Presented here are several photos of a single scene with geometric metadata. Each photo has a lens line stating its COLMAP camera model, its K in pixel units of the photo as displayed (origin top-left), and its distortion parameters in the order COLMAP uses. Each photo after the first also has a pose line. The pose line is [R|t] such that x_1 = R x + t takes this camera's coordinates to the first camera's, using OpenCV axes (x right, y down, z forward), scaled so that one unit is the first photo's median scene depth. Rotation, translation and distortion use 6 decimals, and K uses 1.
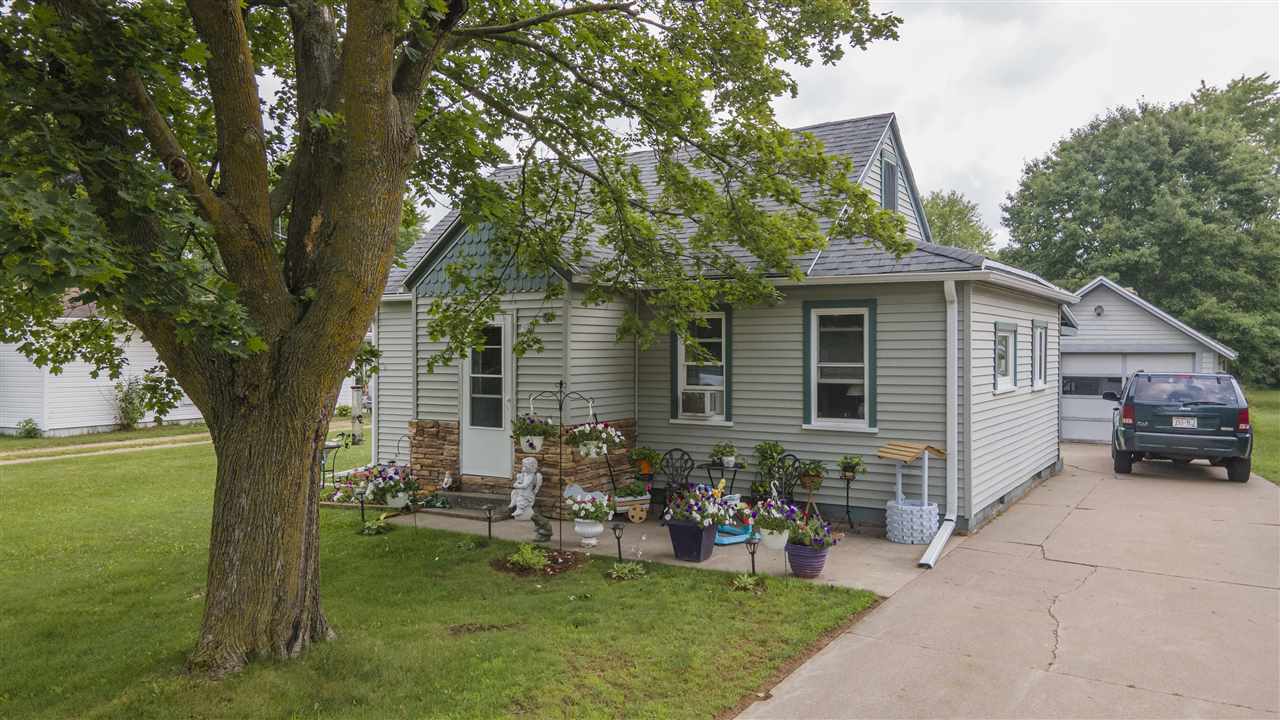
lens RADIAL K [[947.4, 0, 641.1], [0, 947.4, 354.2], [0, 0, 1]] dist [0.043451, 0.019142]
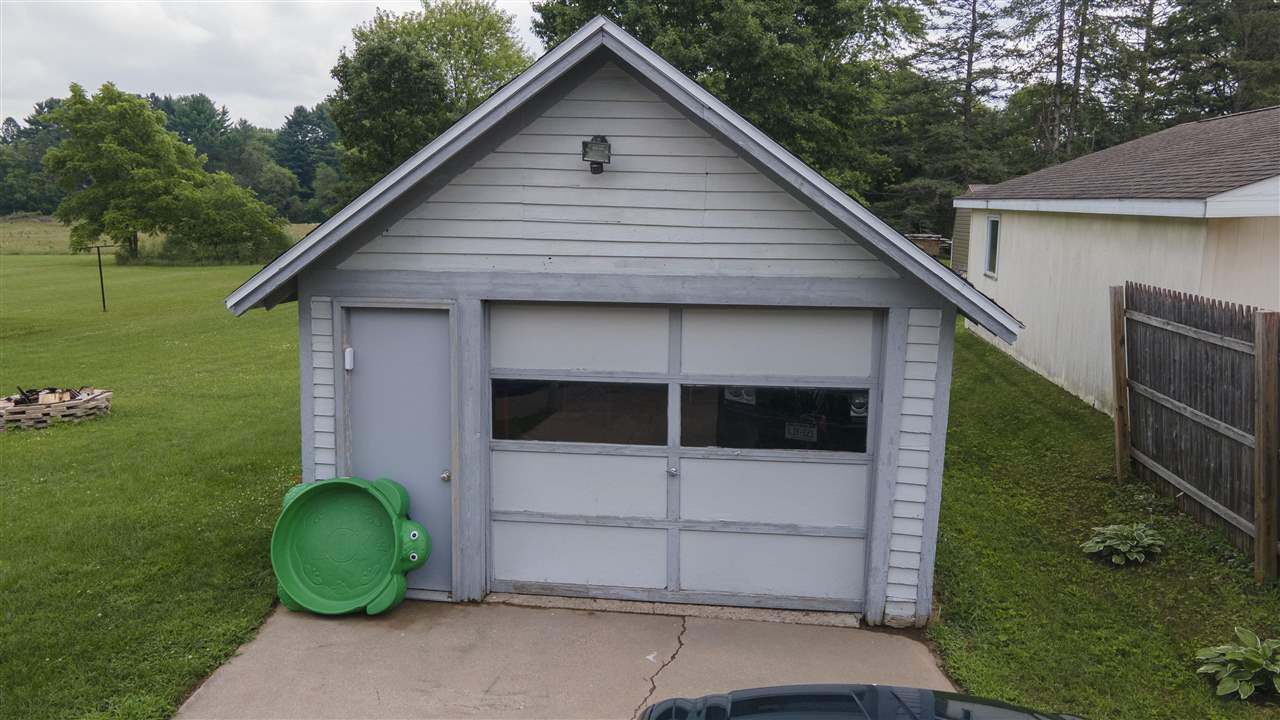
lens RADIAL K [[947.4, 0, 638.4], [0, 947.4, 358.4], [0, 0, 1]] dist [0.043451, 0.019142]
pose [[0.913159, -0.061626, 0.402917, 0.183597], [-0.003843, 0.987159, 0.159694, -0.015177], [-0.407585, -0.147375, 0.901197, 0.362279]]
